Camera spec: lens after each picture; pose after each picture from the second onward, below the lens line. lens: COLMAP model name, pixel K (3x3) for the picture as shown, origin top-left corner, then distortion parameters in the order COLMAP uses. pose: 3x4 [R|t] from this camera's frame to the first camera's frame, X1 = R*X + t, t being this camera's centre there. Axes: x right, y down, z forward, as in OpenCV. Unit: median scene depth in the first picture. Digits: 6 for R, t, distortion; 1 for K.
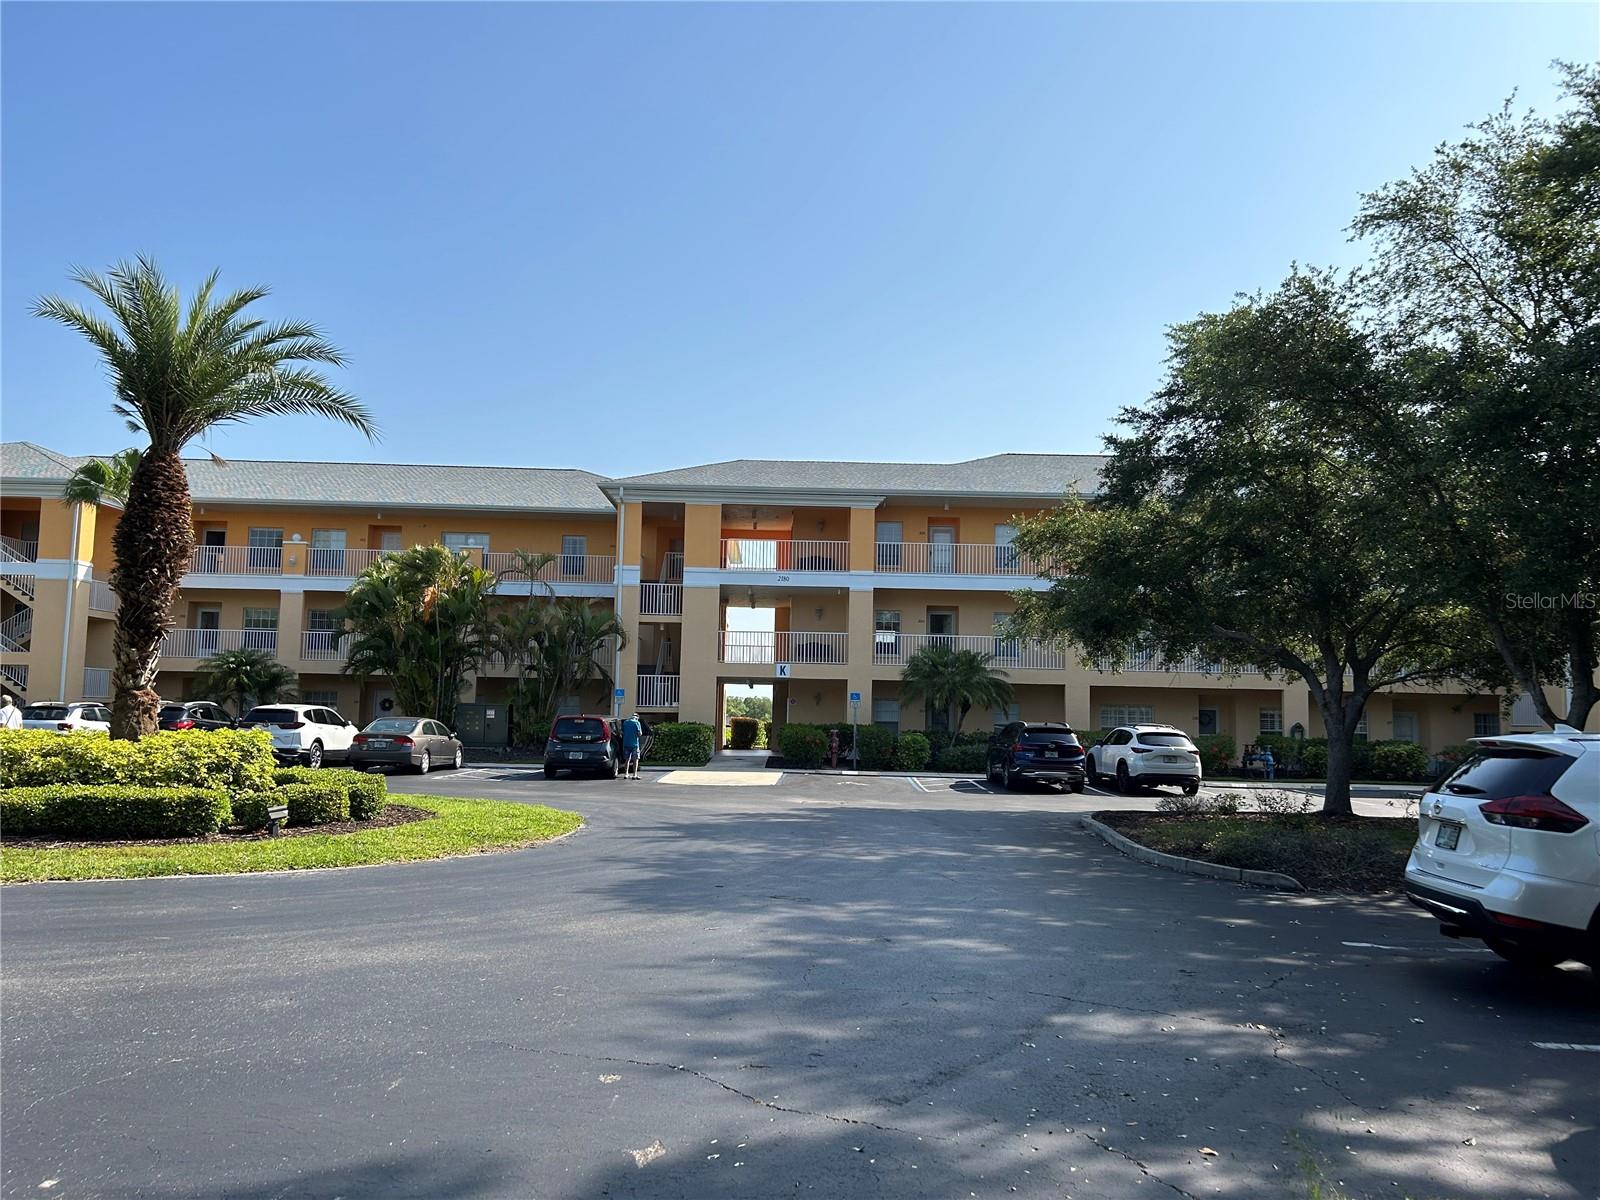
lens RADIAL K [[1211.6, 0, 800.0], [0, 1211.6, 600.0], [0, 0, 1]] dist [0.076159, -0.097525]
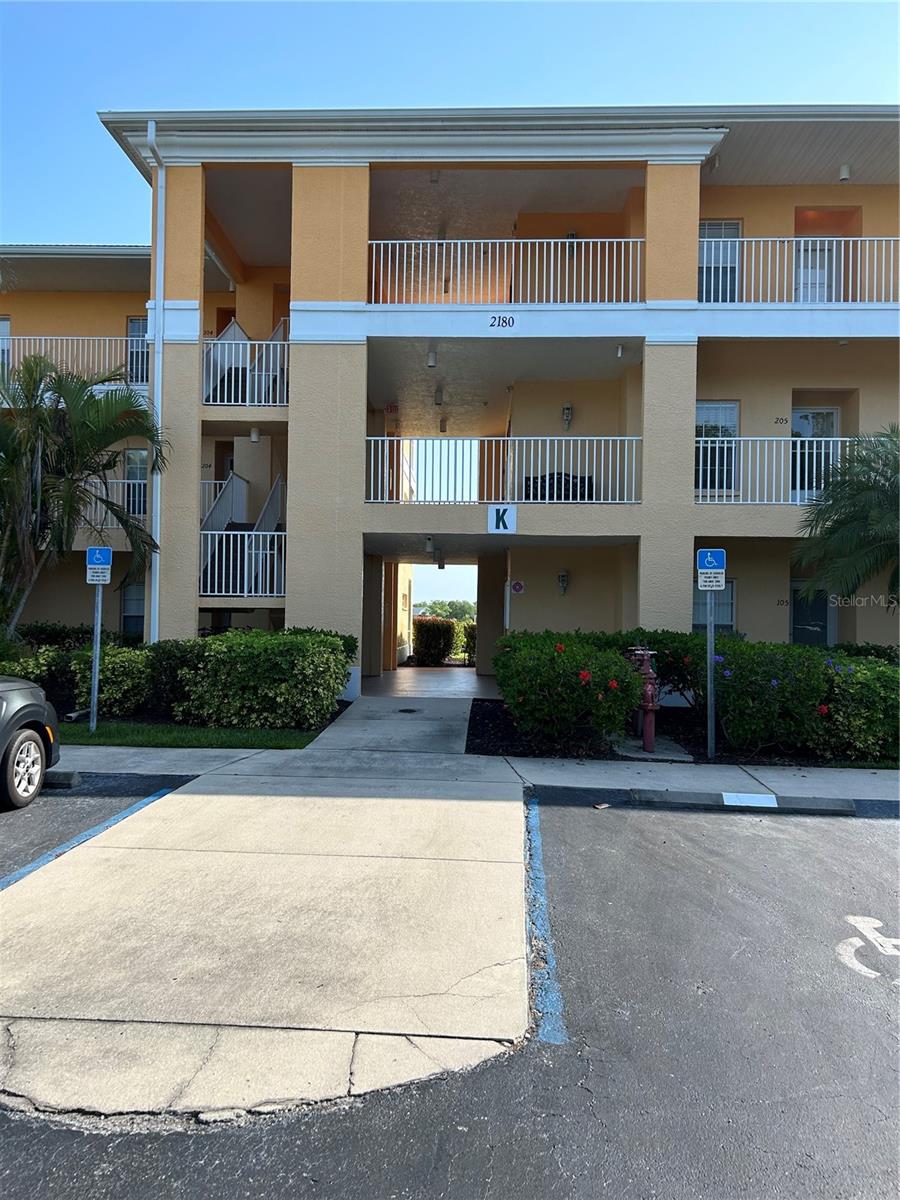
lens RADIAL K [[908.7, 0, 450.0], [0, 908.7, 600.0], [0, 0, 1]] dist [0.076159, -0.097525]
pose [[0.998962, -0.005225, -0.045257, -0.018102], [0.008696, 0.997005, 0.076843, 0.061722], [0.044720, -0.077156, 0.996016, 0.636814]]
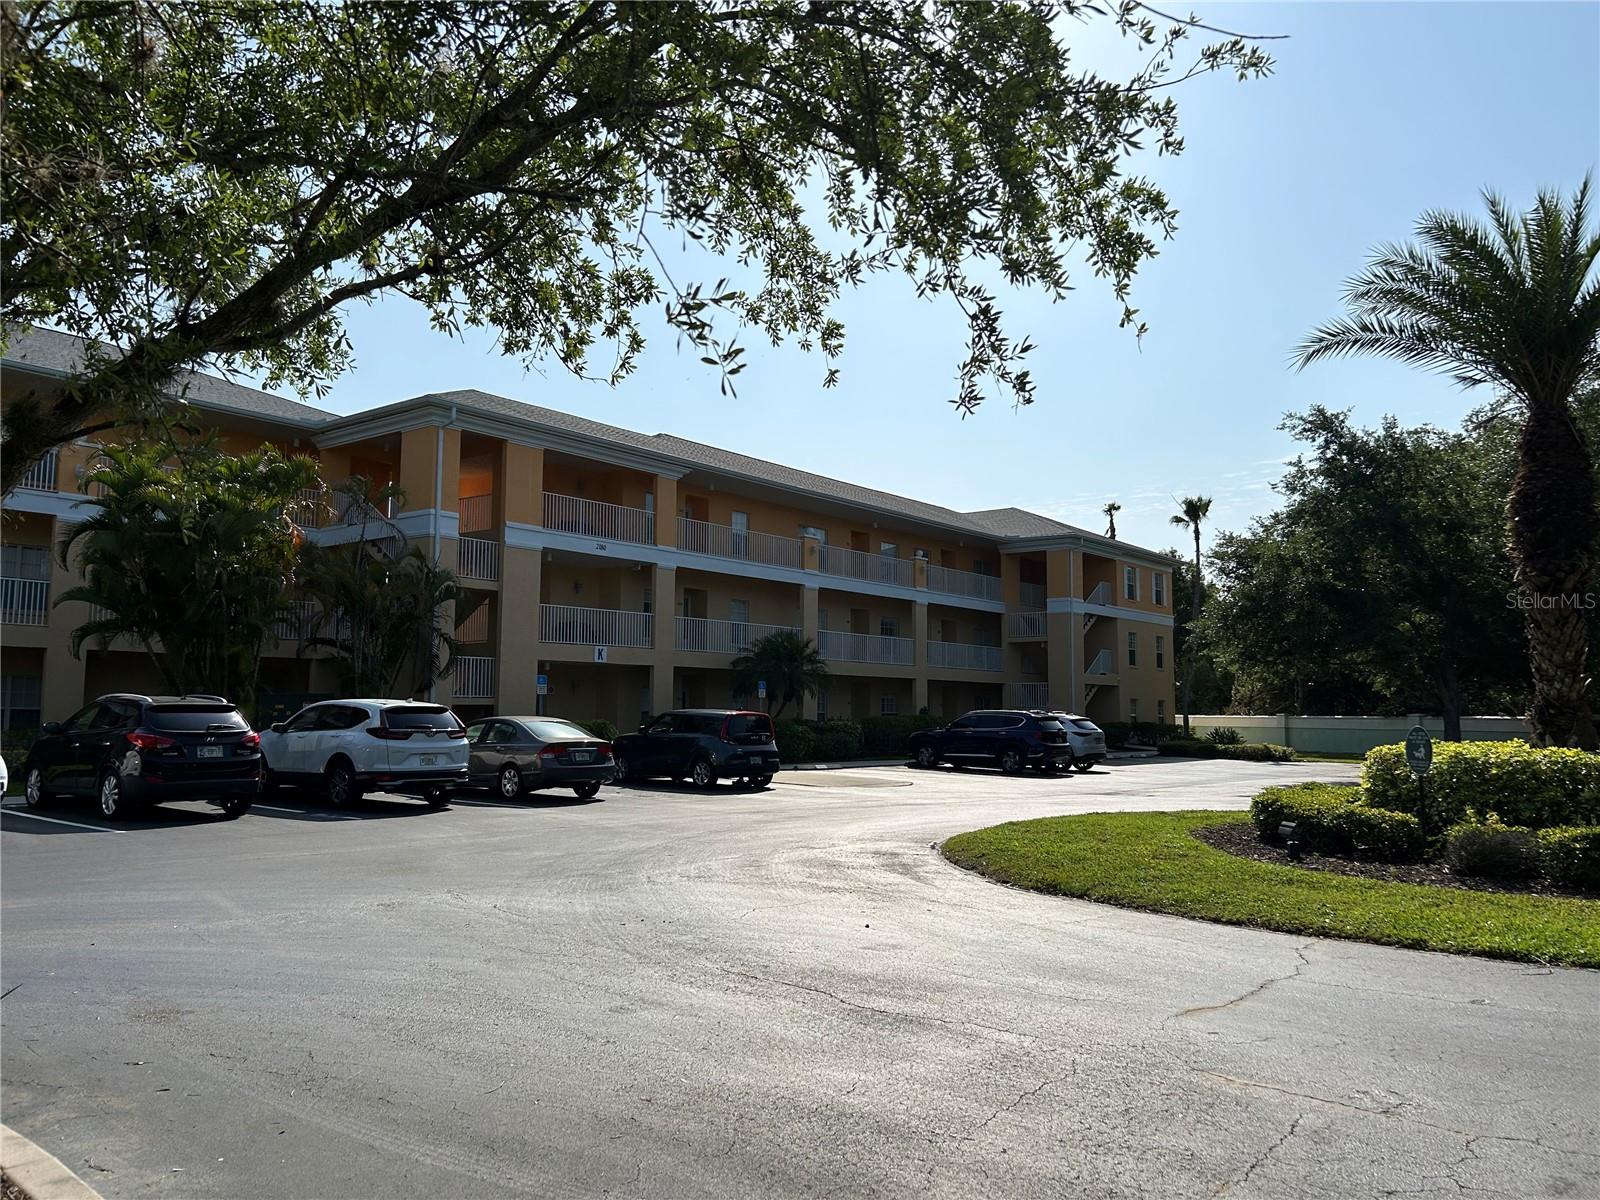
lens RADIAL K [[1211.6, 0, 800.0], [0, 1211.6, 600.0], [0, 0, 1]] dist [0.076159, -0.097525]
pose [[0.638649, 0.063841, 0.766845, -0.580529], [-0.070040, 0.997239, -0.024690, 0.030804], [-0.766304, -0.037941, 0.641357, 0.337000]]
